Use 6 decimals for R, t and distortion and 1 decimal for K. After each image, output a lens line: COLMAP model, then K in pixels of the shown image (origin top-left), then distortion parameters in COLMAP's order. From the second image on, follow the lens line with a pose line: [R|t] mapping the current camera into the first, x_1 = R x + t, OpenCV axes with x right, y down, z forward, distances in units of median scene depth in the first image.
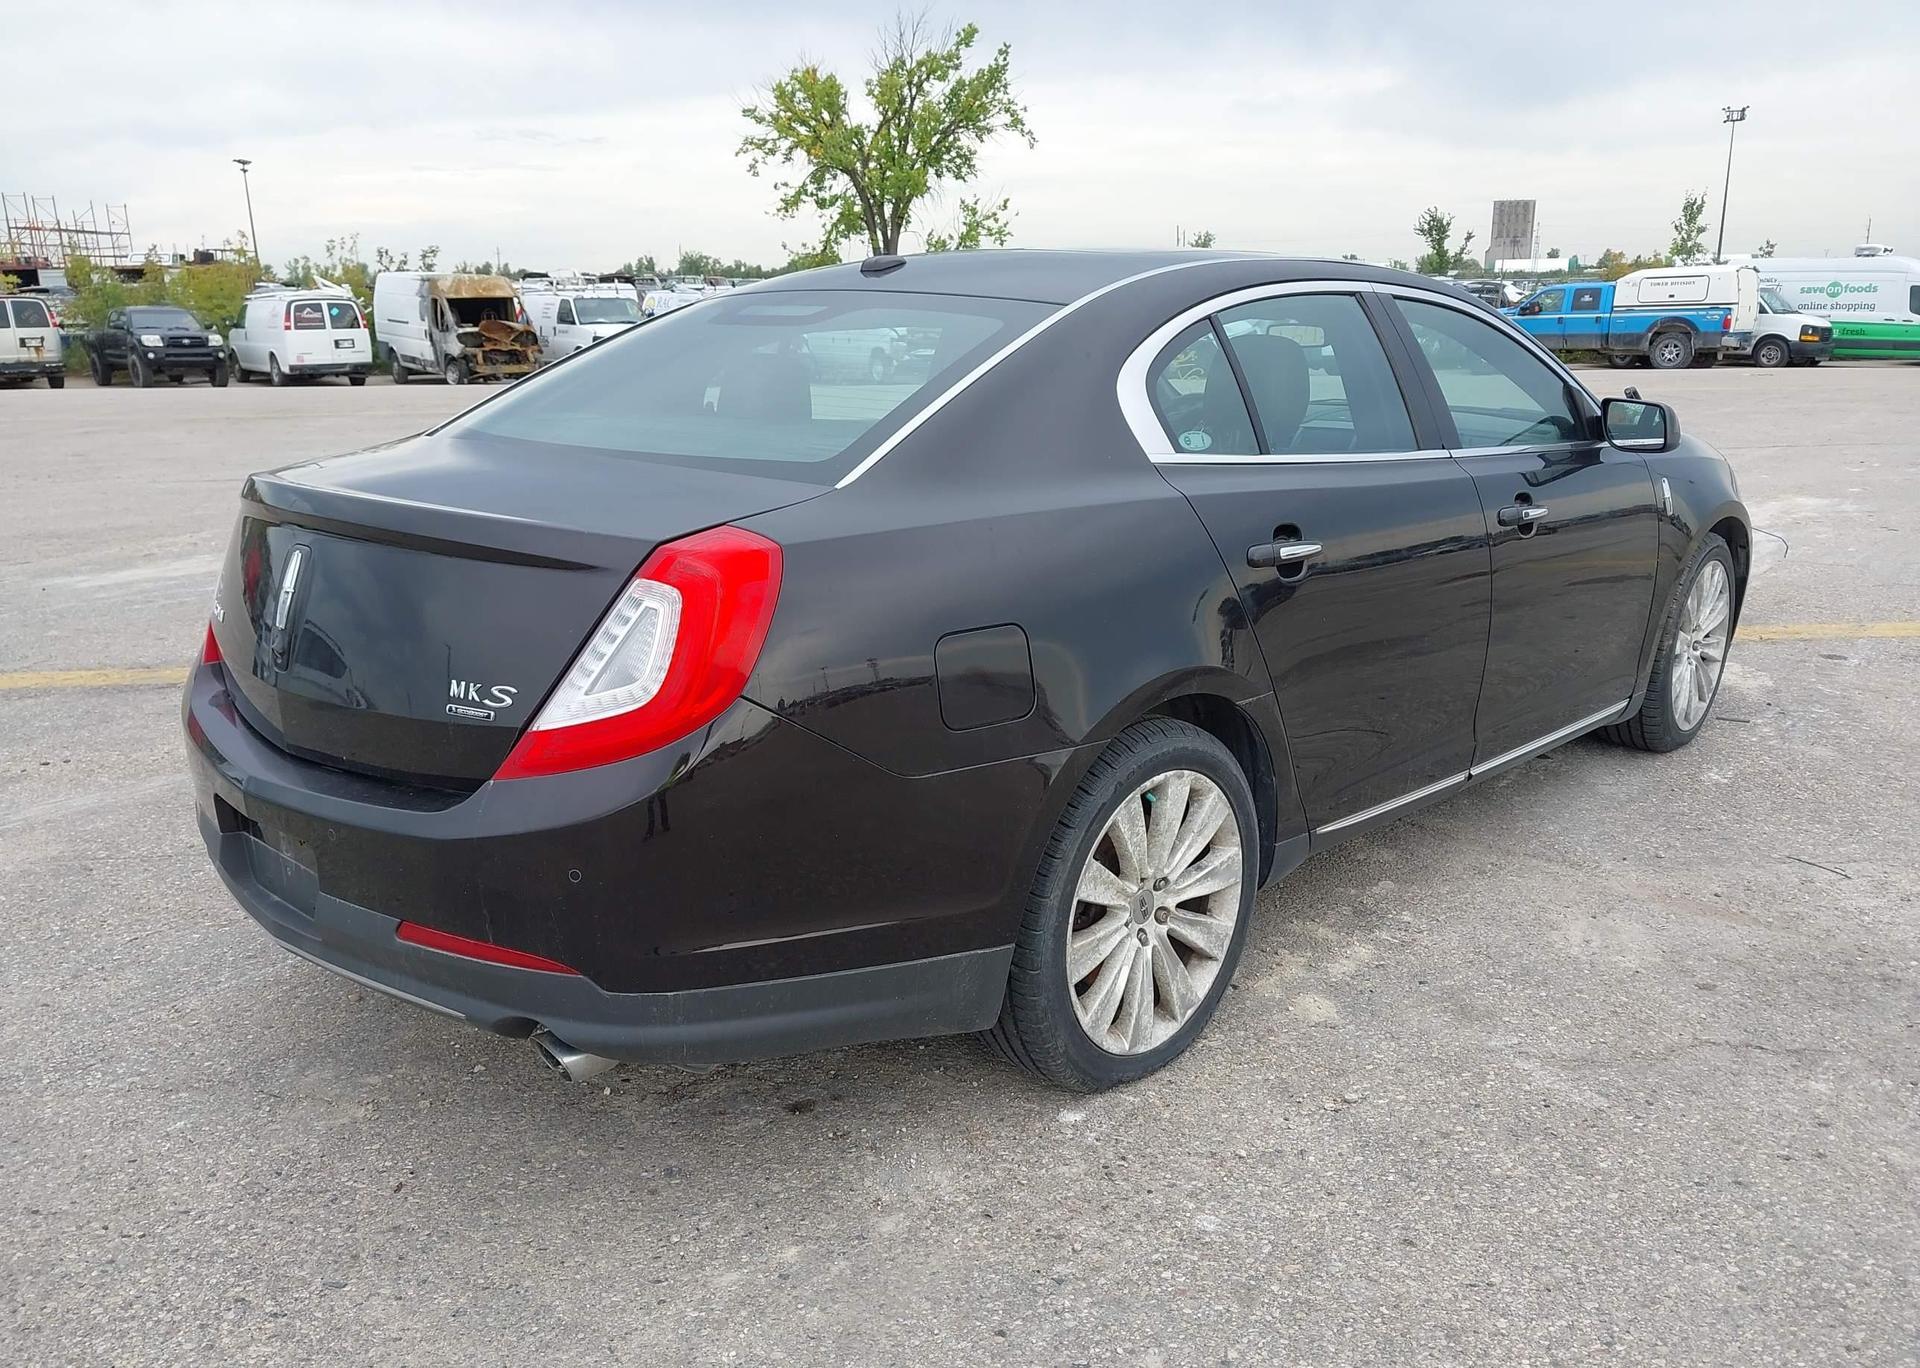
lens RADIAL K [[1530.0, 0, 948.0], [0, 1530.0, 697.4], [0, 0, 1]] dist [-0.020091, 0.049413]
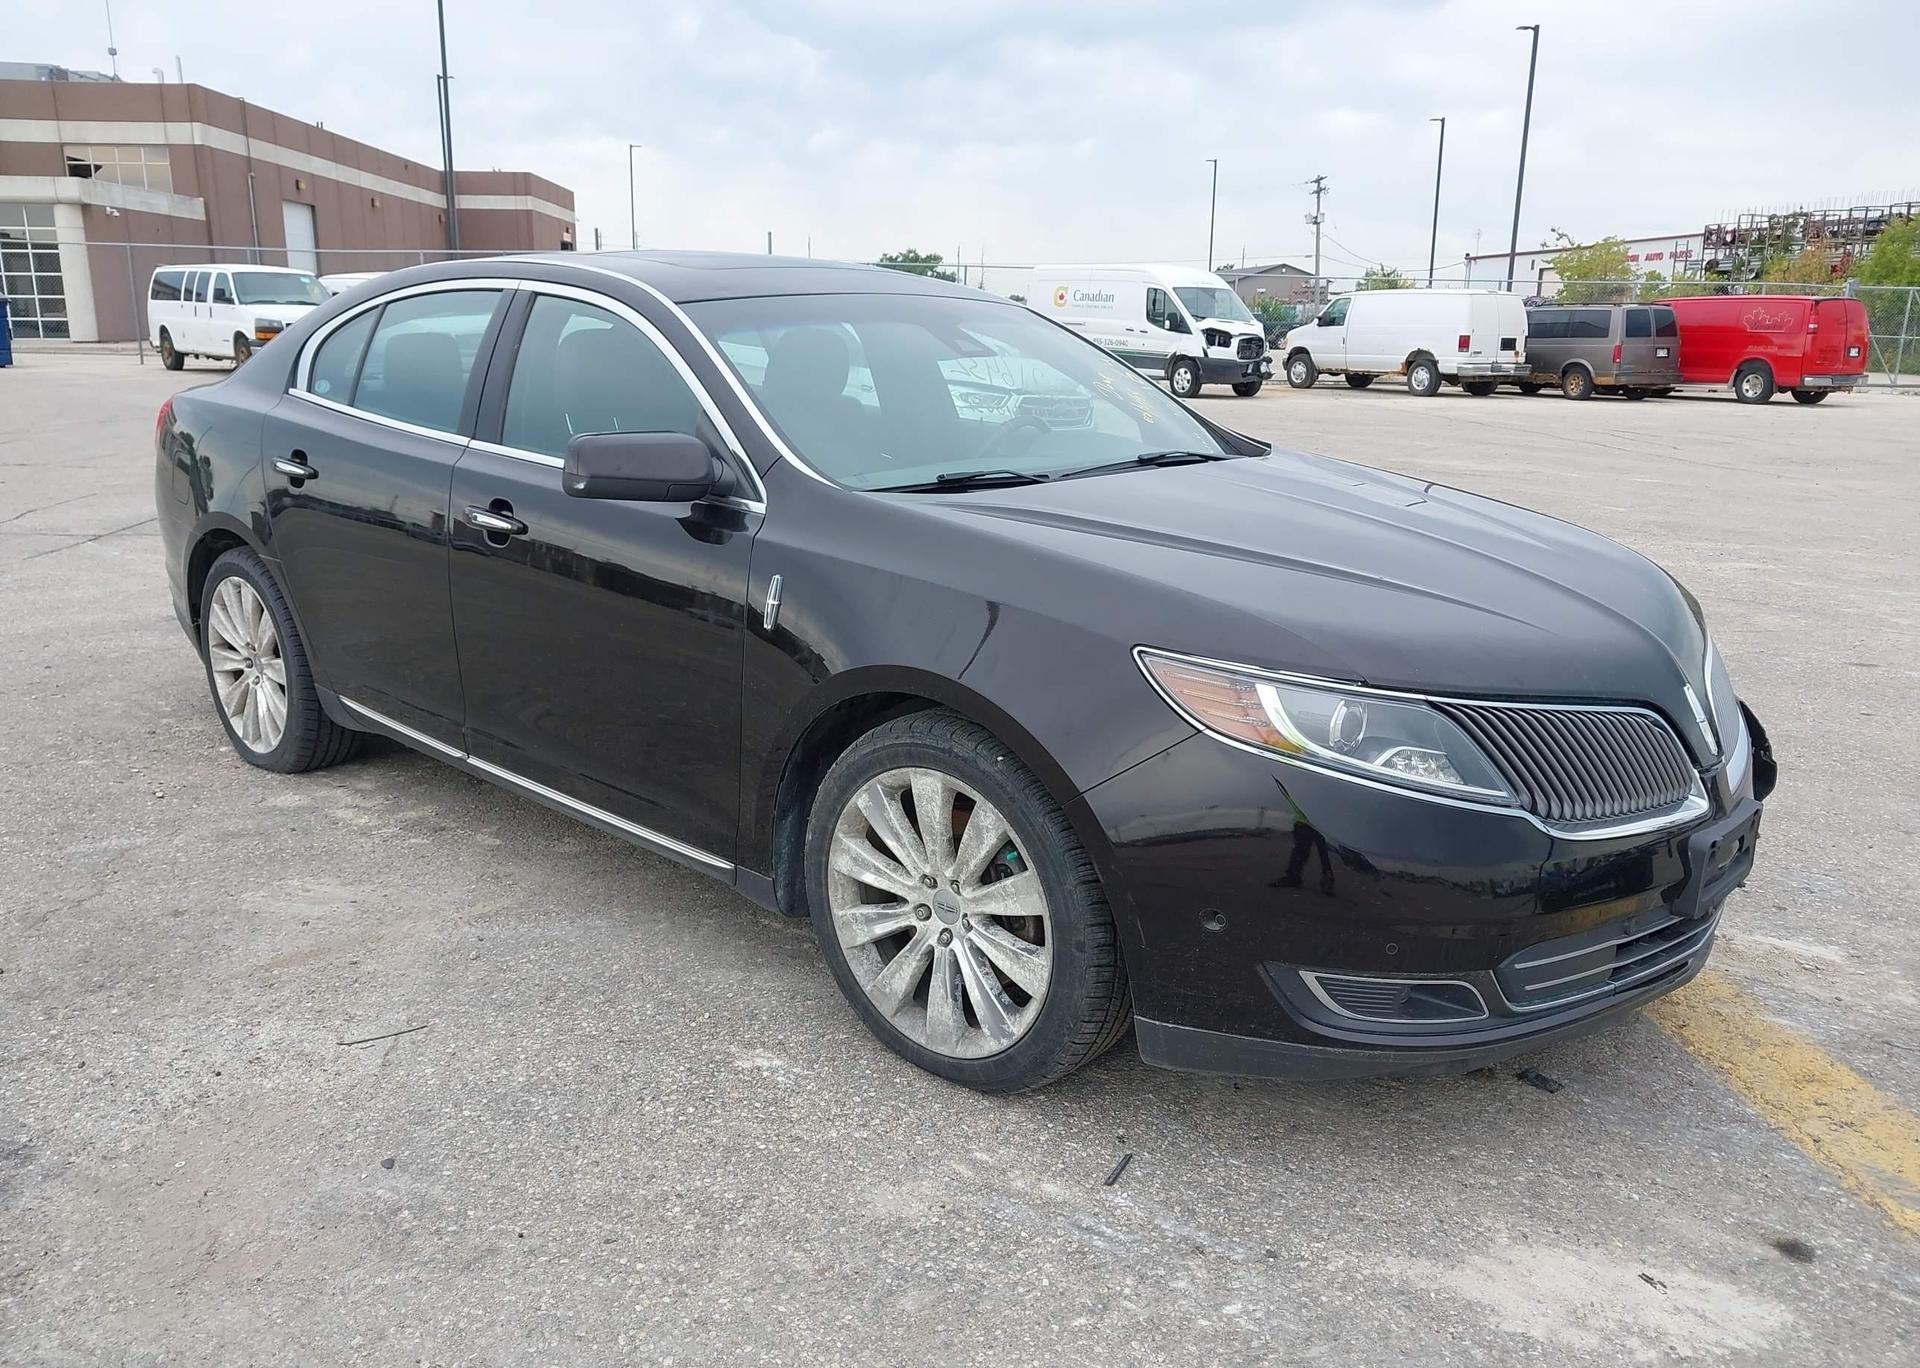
lens RADIAL K [[1529.1, 0, 960.0], [0, 1529.1, 684.0], [0, 0, 1]] dist [0.040895, -0.081252]
pose [[0.024995, 0.248301, -0.968360, 0.138334], [-0.267334, 0.935045, 0.232859, -0.033704], [0.963280, 0.253055, 0.089751, 0.125726]]
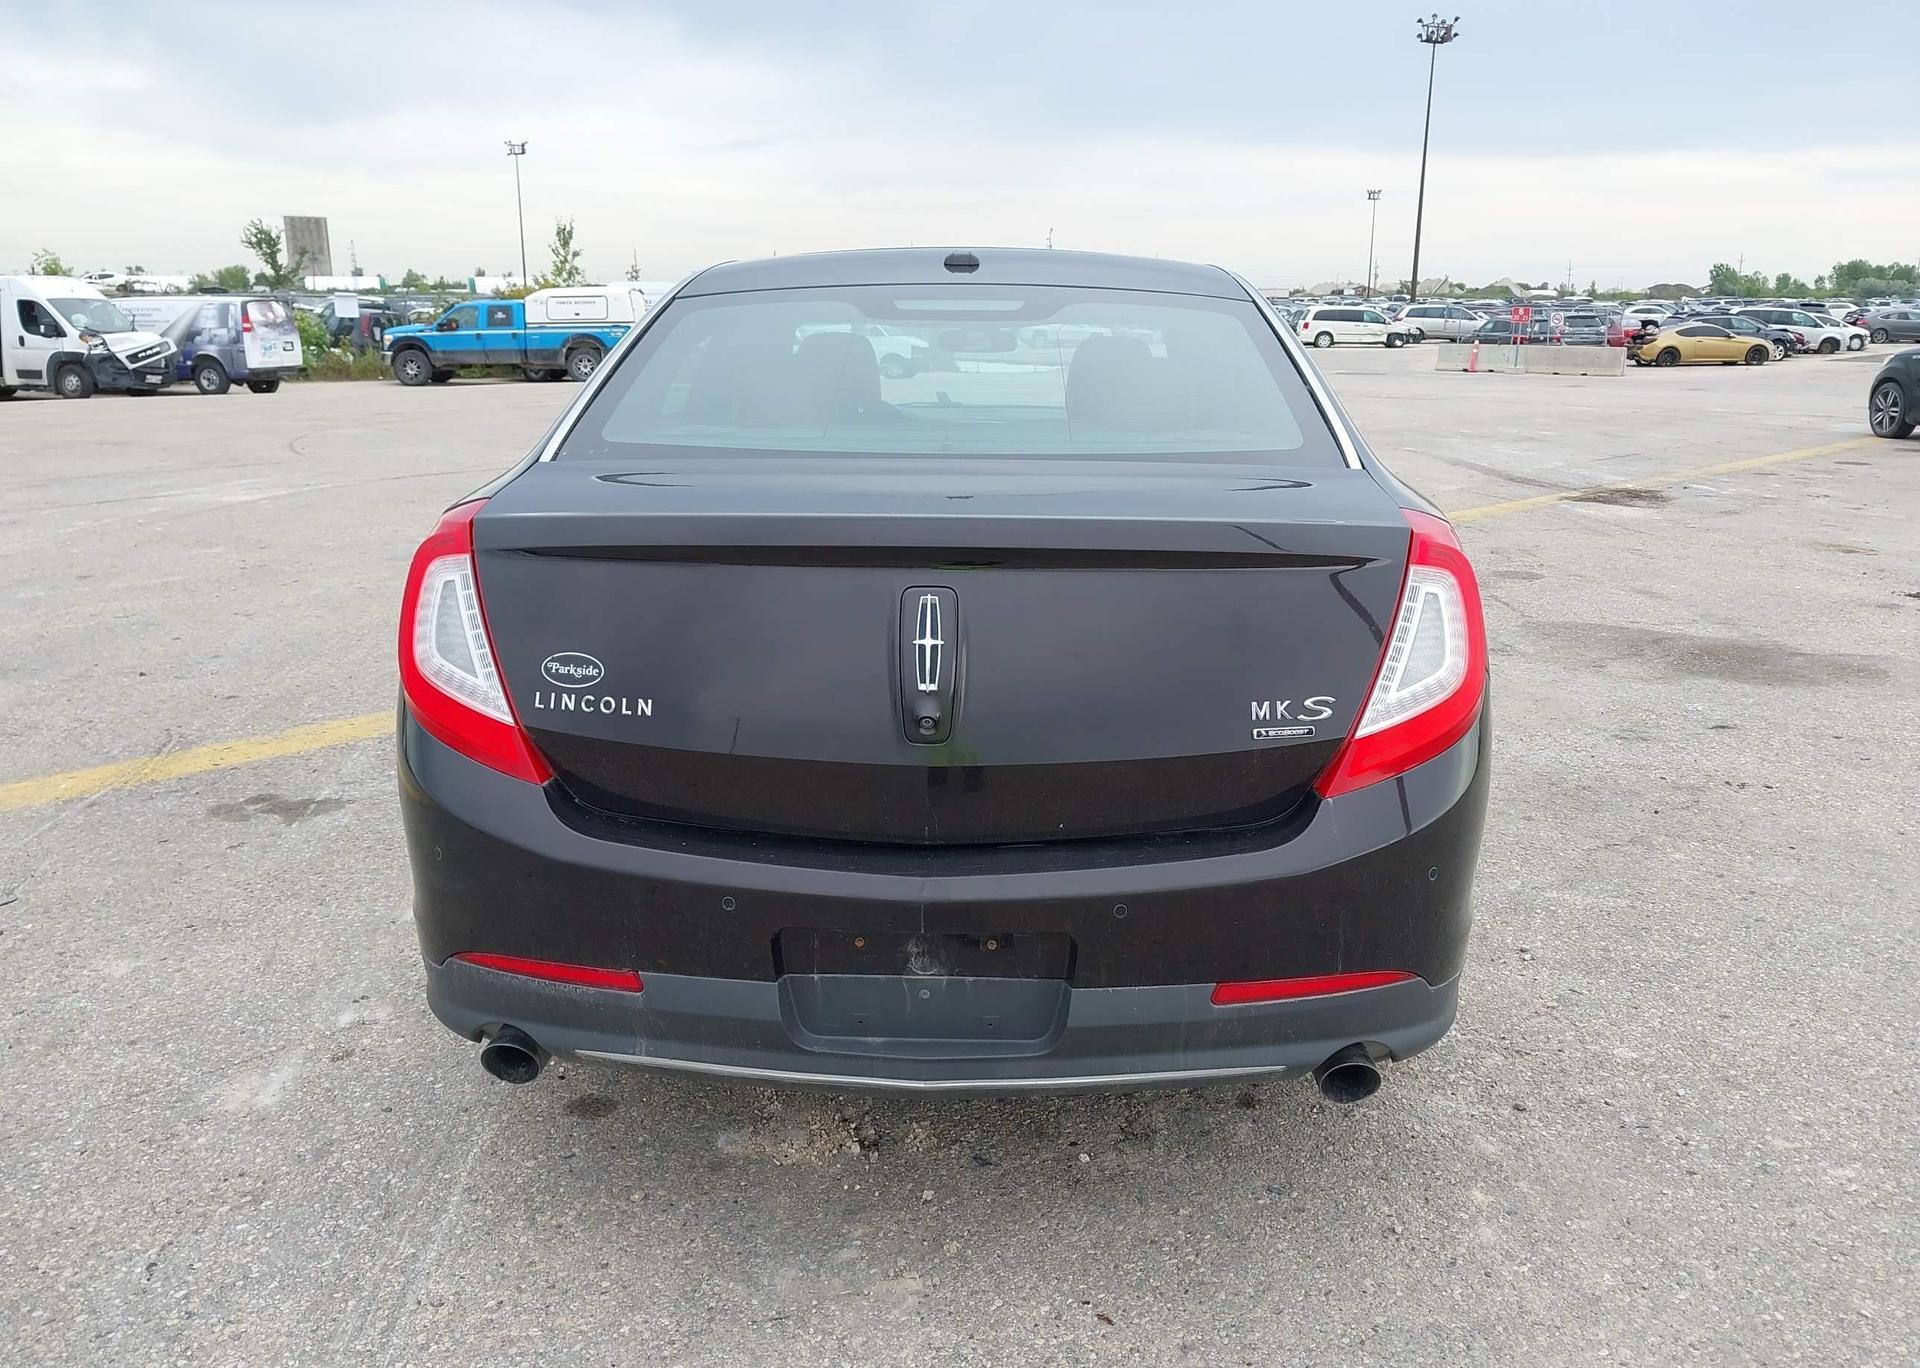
lens RADIAL K [[1522.5, 0, 959.4], [0, 1522.5, 687.6], [0, 0, 1]] dist [0.026630, -0.026797]
pose [[0.745503, -0.149615, 0.649493, -0.065888], [0.160802, 0.986068, 0.042575, -0.005459], [-0.646814, 0.072700, 0.759175, 0.027155]]
